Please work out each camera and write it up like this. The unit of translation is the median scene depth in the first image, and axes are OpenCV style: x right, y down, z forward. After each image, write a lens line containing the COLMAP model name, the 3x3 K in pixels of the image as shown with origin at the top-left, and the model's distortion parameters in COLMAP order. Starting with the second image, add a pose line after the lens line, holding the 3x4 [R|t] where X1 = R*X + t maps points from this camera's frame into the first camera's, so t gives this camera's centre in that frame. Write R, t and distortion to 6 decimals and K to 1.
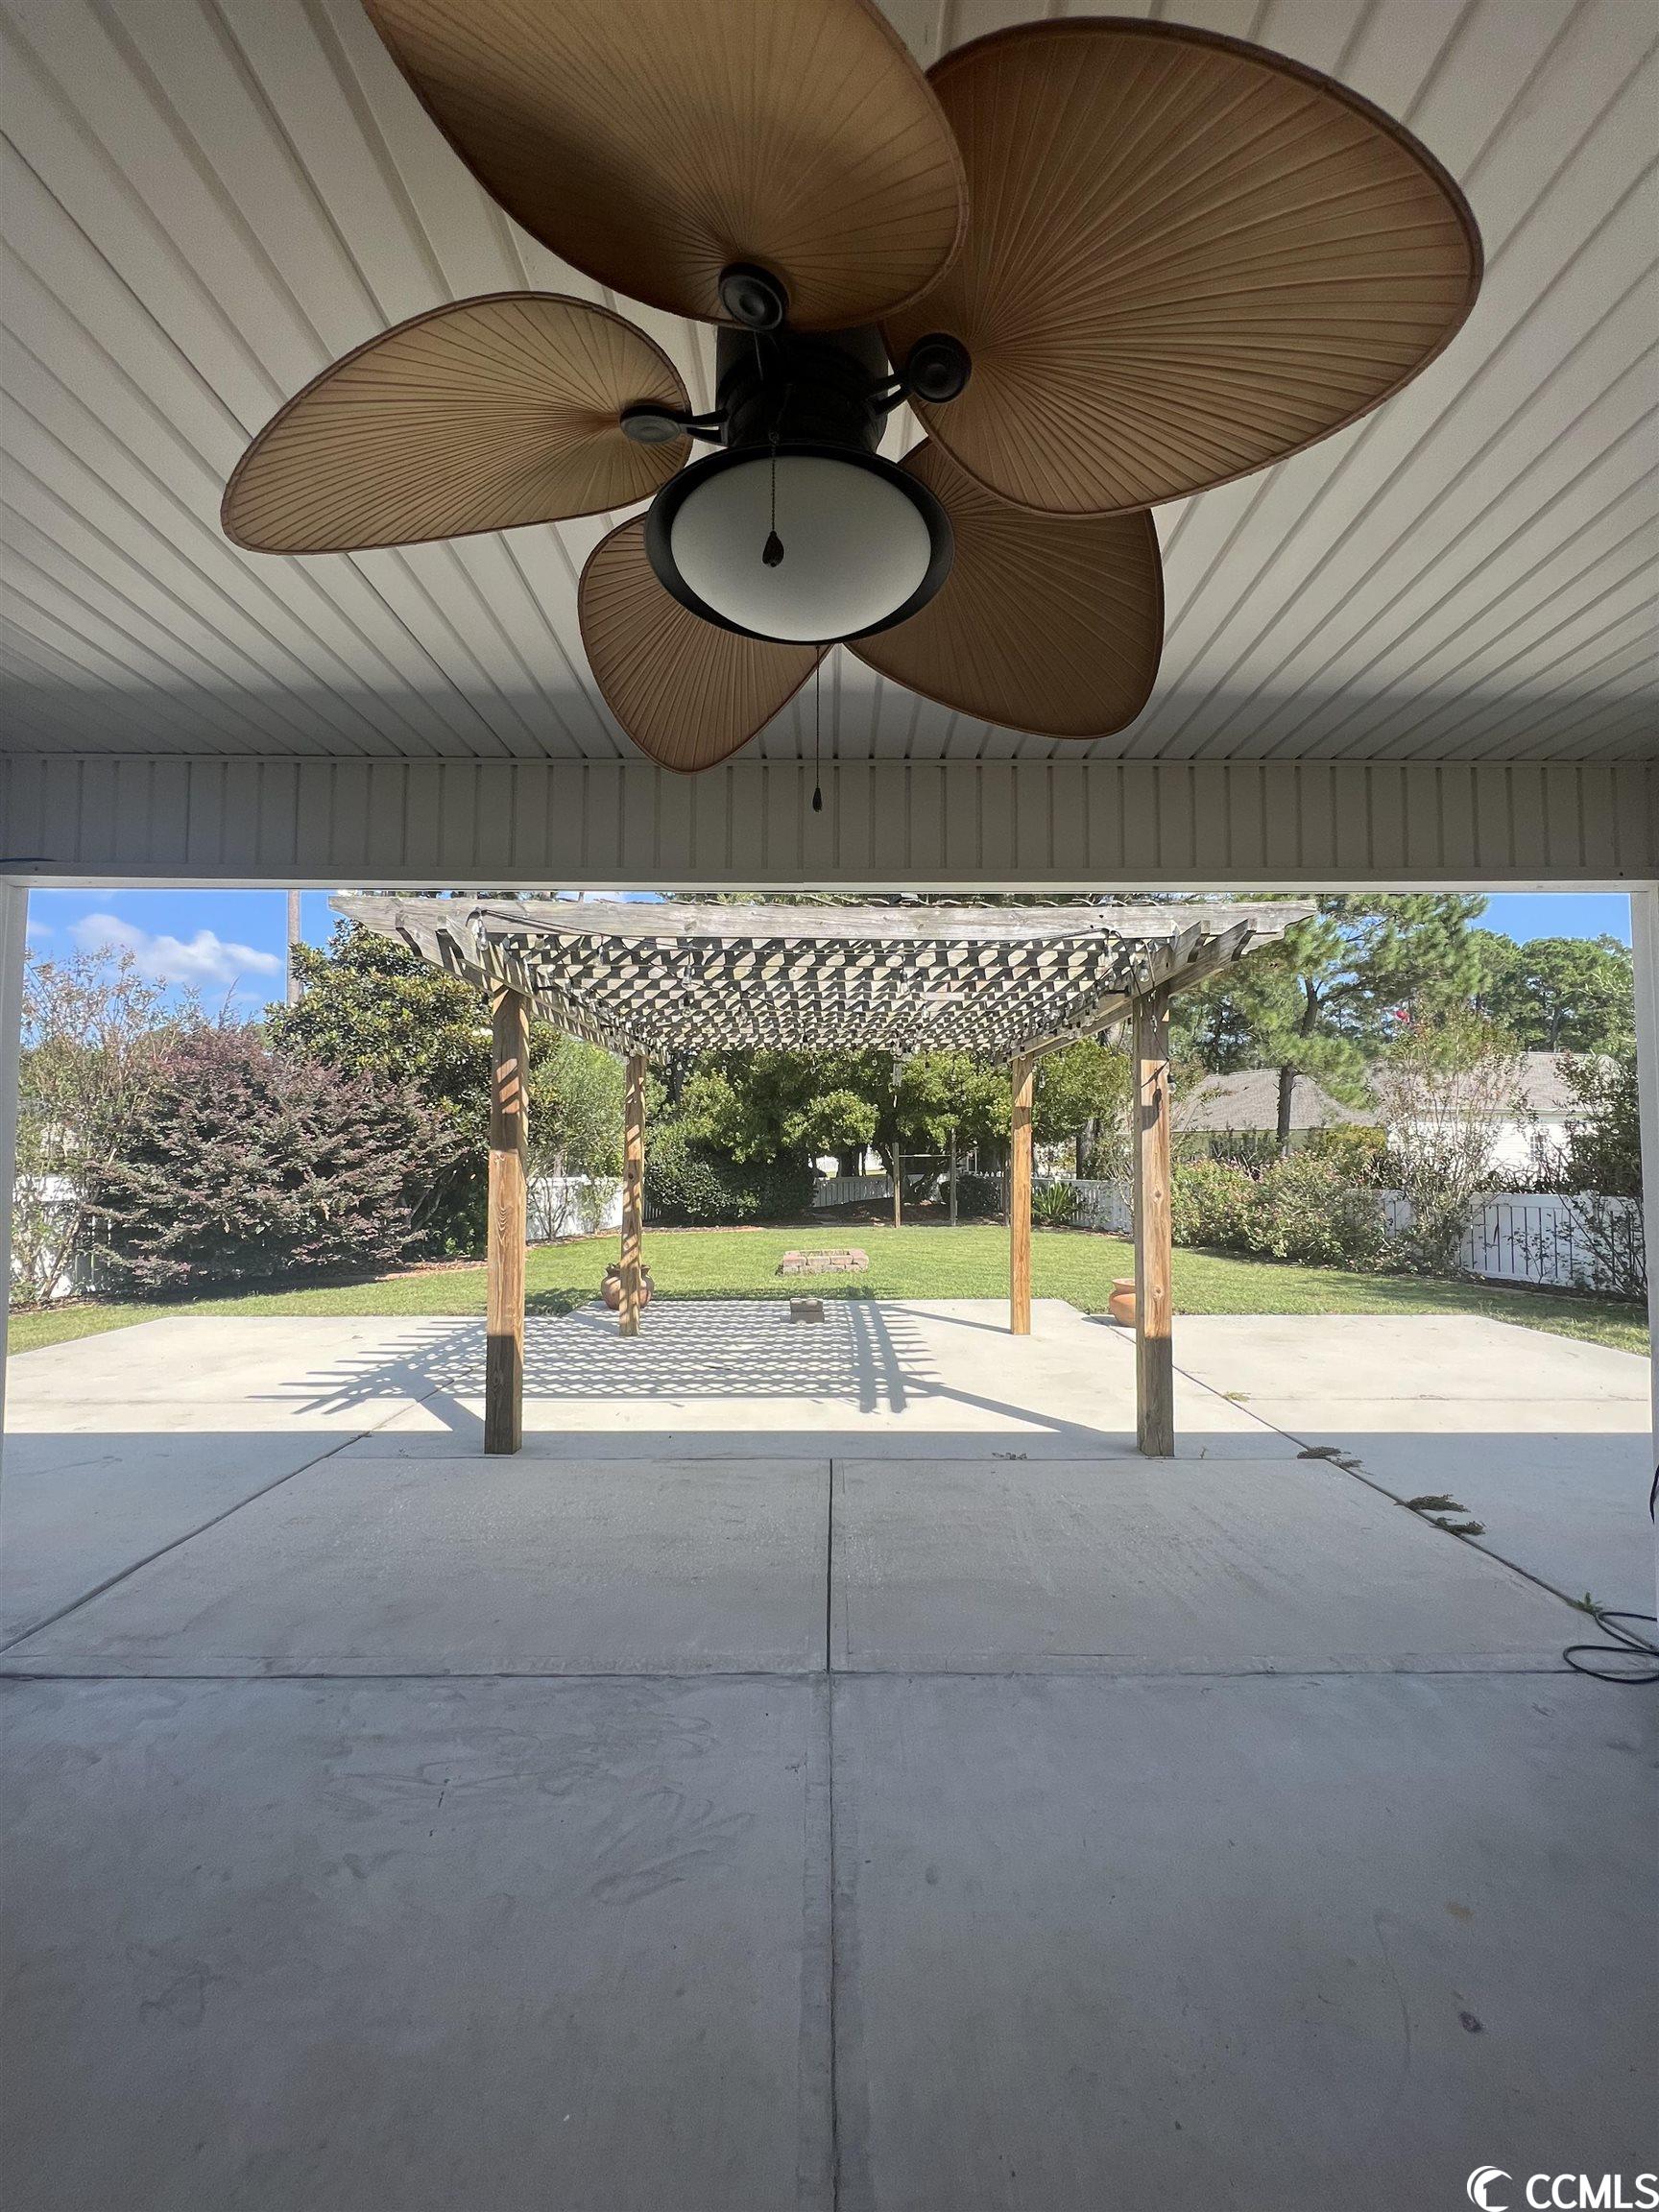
lens RADIAL K [[887.2, 0, 831.0], [0, 887.2, 1098.1], [0, 0, 1]] dist [-0.001236, -0.000099]
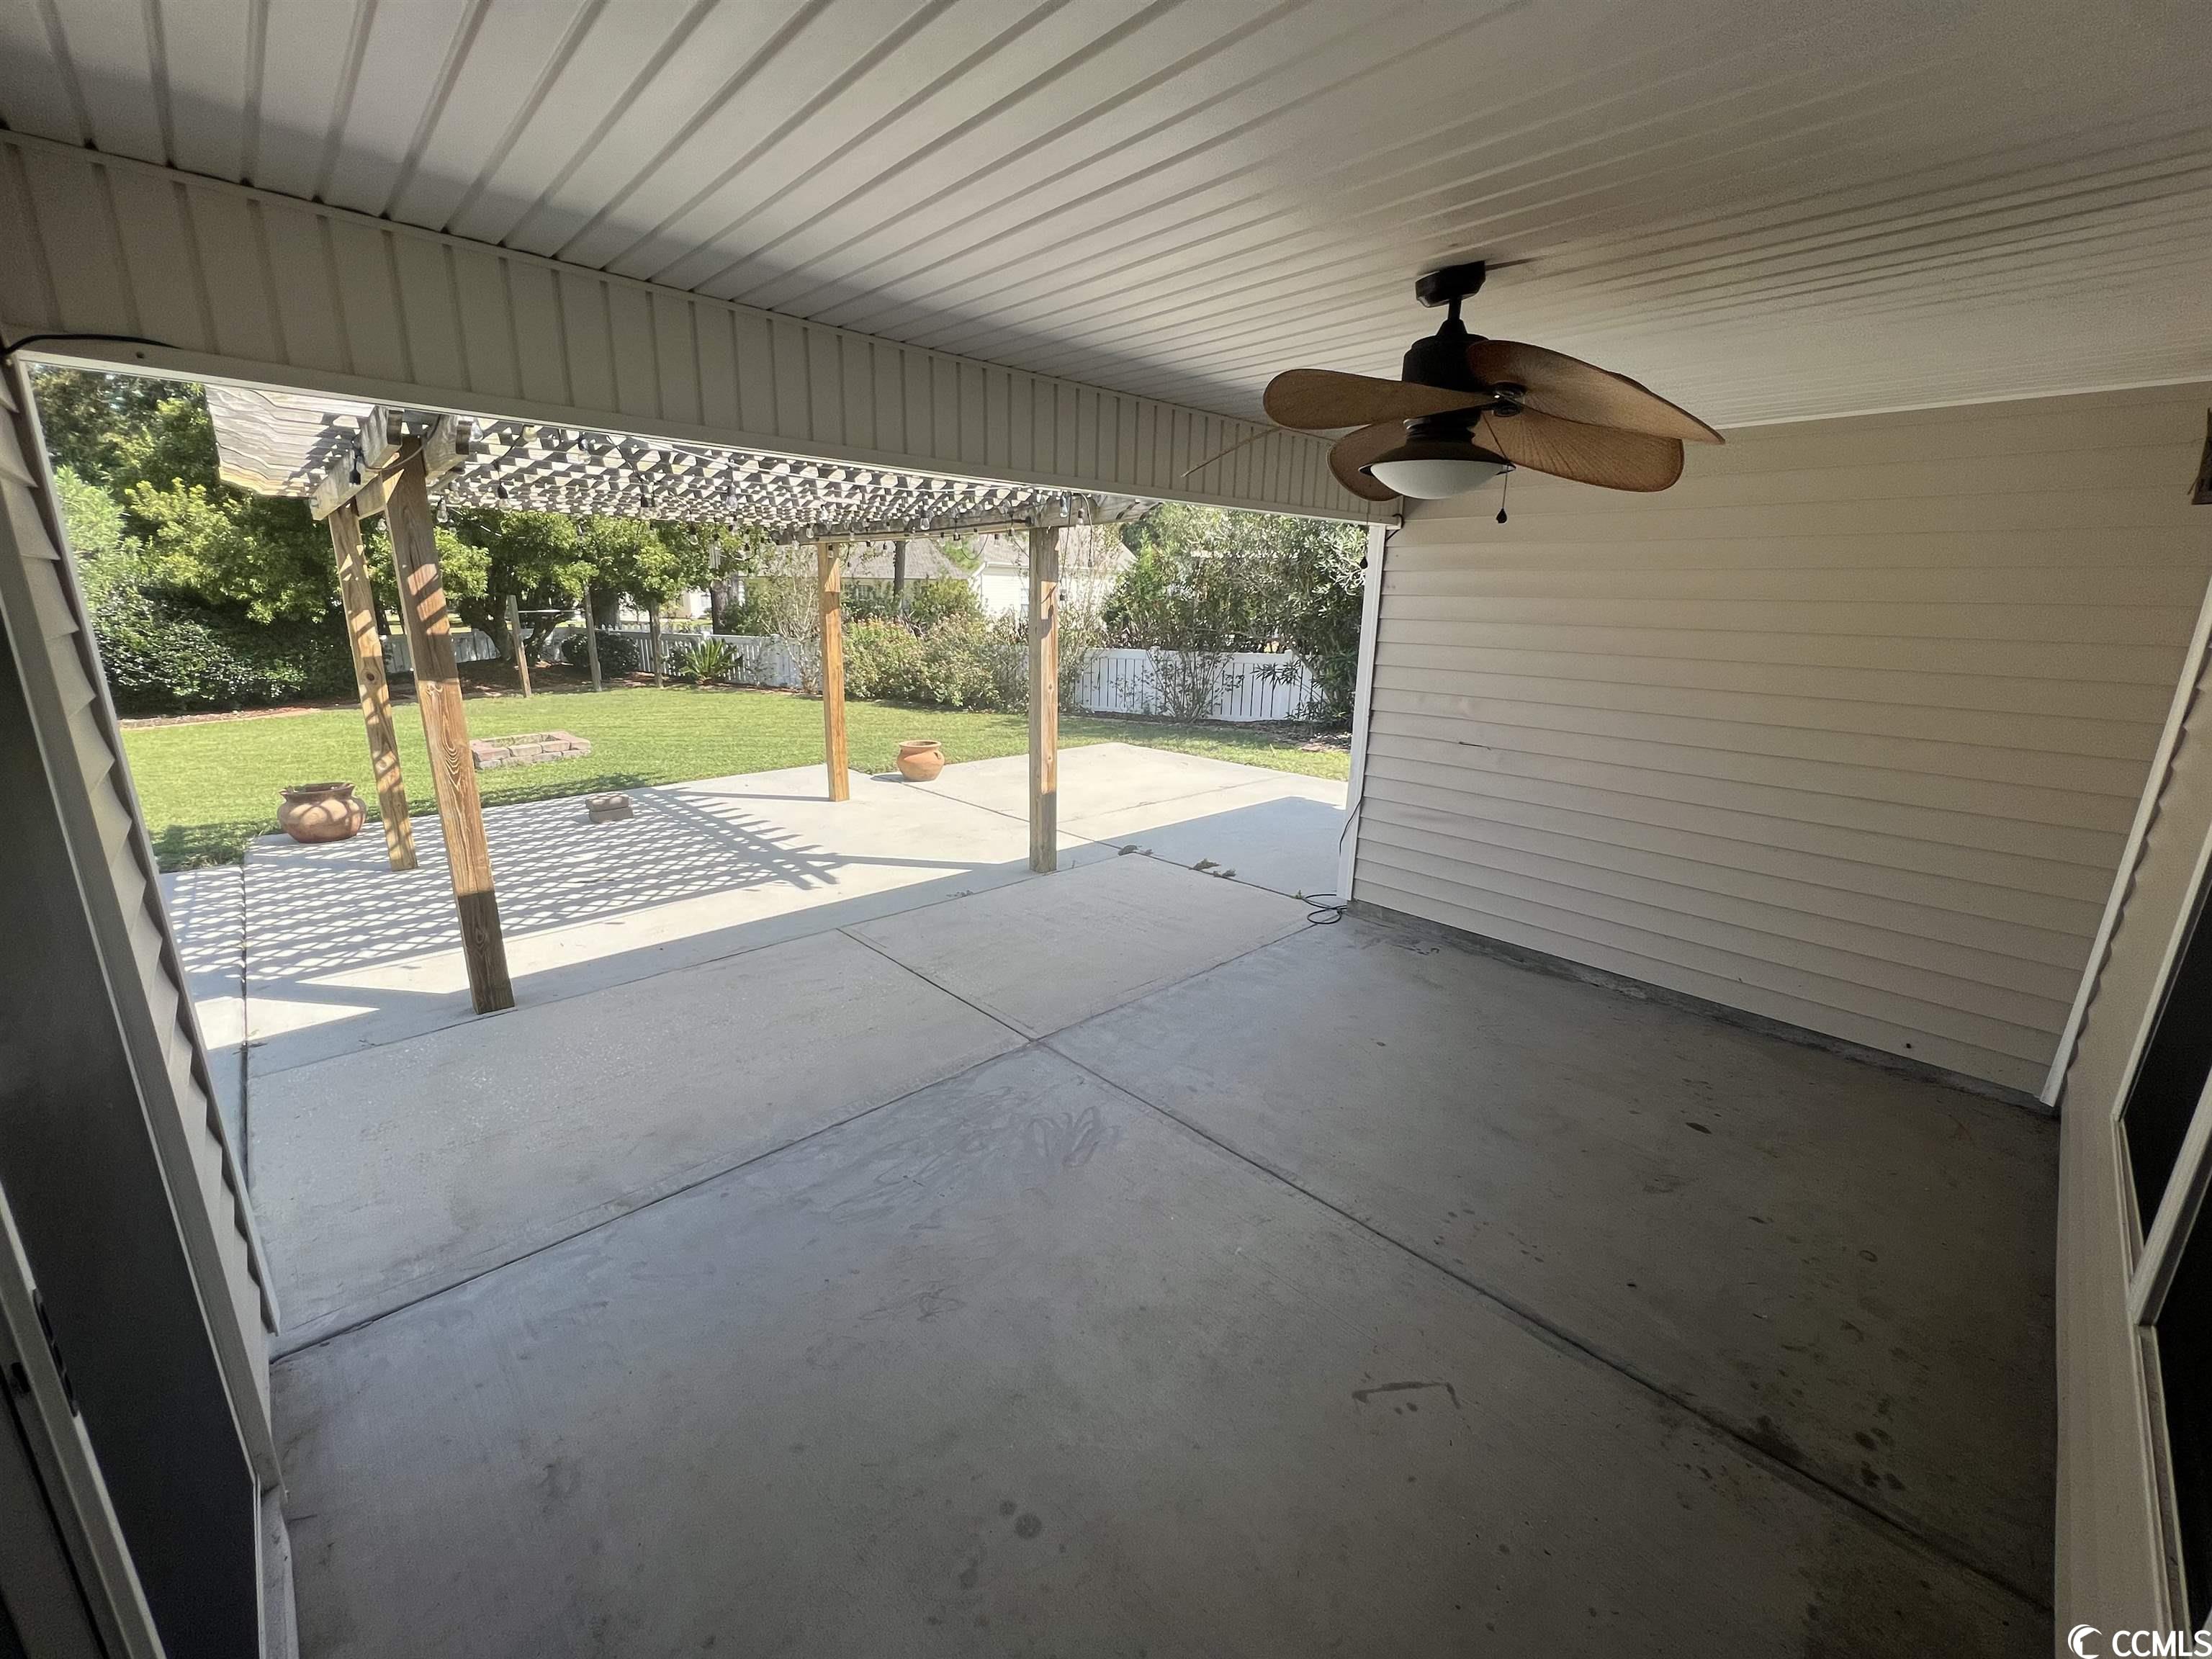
lens RADIAL K [[884.8, 0, 1110.3], [0, 884.8, 828.0], [0, 0, 1]] dist [-0.000213, -0.000269]
pose [[0.727595, -0.164527, 0.665986, -0.424261], [-0.056428, 0.953171, 0.297123, -0.078558], [-0.683683, -0.253765, 0.684238, -0.017485]]
